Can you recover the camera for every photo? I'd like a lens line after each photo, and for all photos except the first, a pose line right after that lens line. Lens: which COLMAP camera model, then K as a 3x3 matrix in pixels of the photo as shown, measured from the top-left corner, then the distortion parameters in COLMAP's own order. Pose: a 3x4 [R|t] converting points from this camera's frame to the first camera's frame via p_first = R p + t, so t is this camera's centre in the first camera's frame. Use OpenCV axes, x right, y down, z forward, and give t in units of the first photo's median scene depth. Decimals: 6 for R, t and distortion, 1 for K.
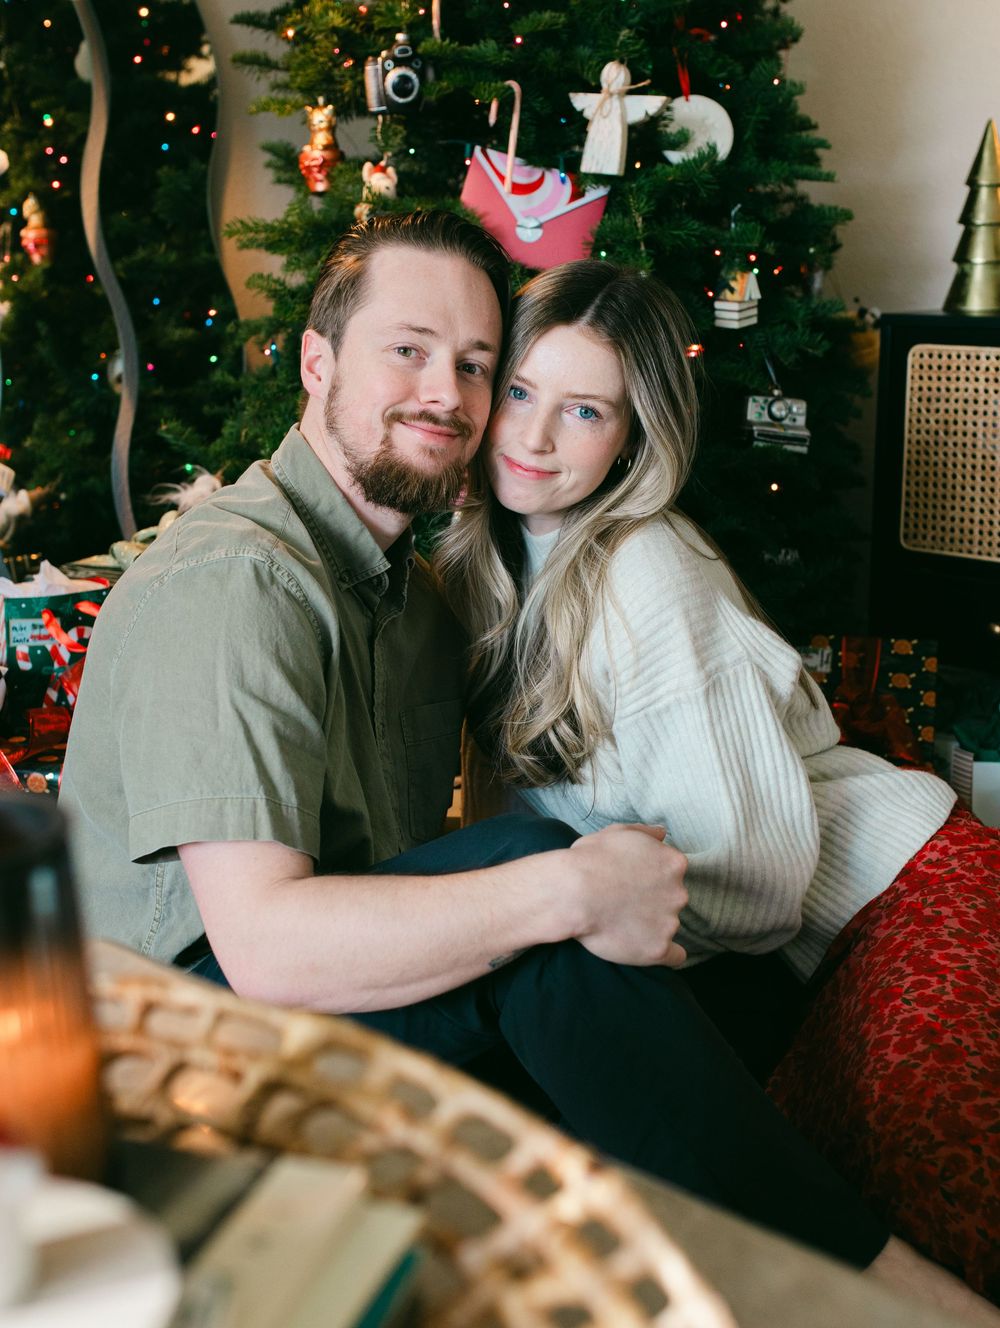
lens RADIAL K [[1716.0, 0, 419.7], [0, 1716.0, 541.7], [0, 0, 1]] dist [0.000749, 0.000000]
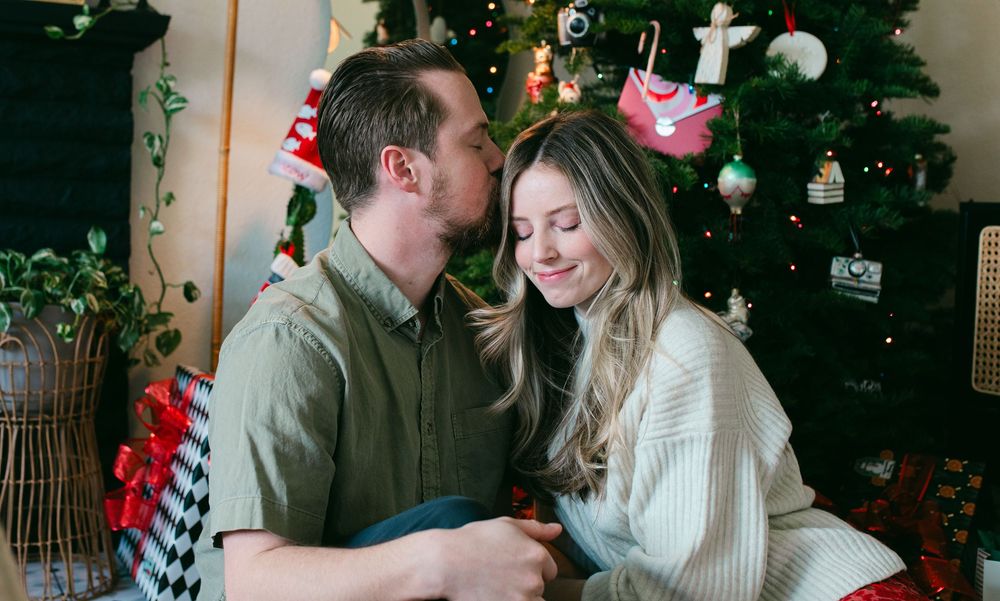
lens RADIAL K [[1180.4, 0, 433.7], [0, 1180.4, 260.3], [0, 0, 1]] dist [0.010612, 0.000000]
pose [[0.934174, 0.054765, -0.352590, 0.226258], [-0.103131, 0.987418, -0.119875, 0.056938], [0.341589, 0.148347, 0.928068, 0.066338]]
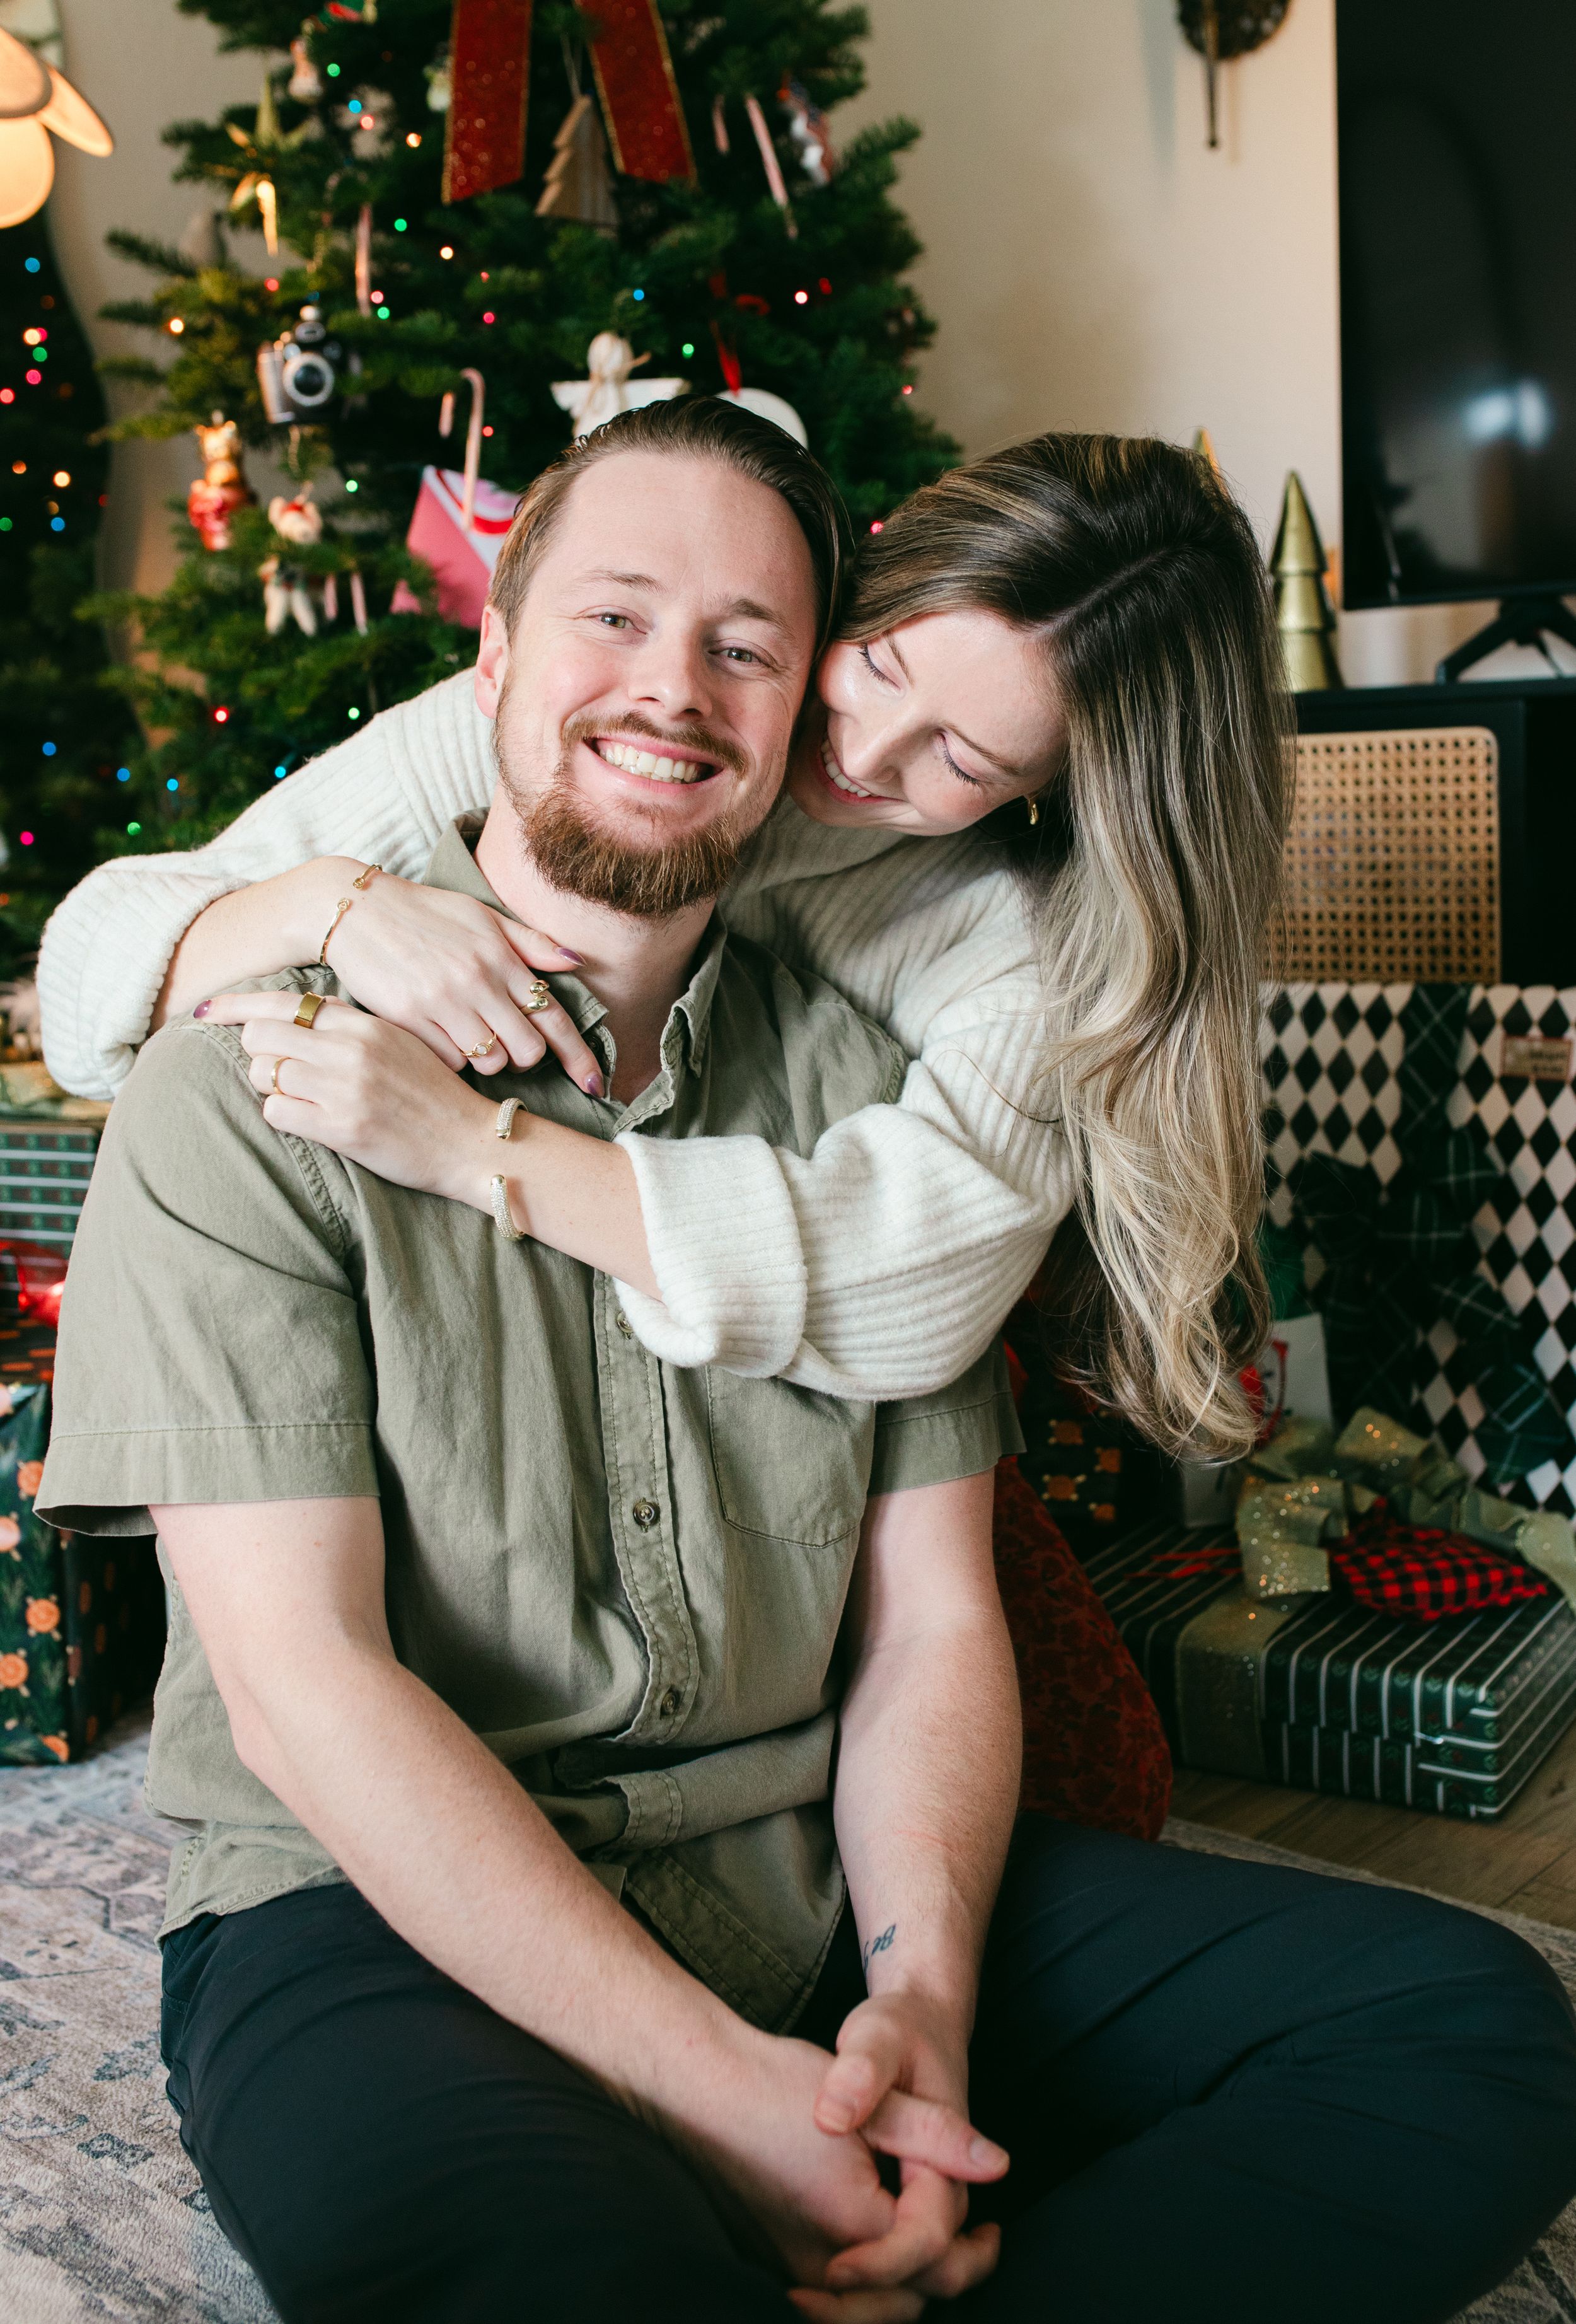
lens RADIAL K [[2544.6, 0, 880.2], [0, 2544.6, 1018.8], [0, 0, 1]] dist [0.018020, 0.000000]
pose [[0.997785, -0.036552, 0.055585, 0.144999], [0.041024, 0.995823, -0.081575, 0.077379], [-0.052371, 0.083675, 0.995116, -0.004768]]
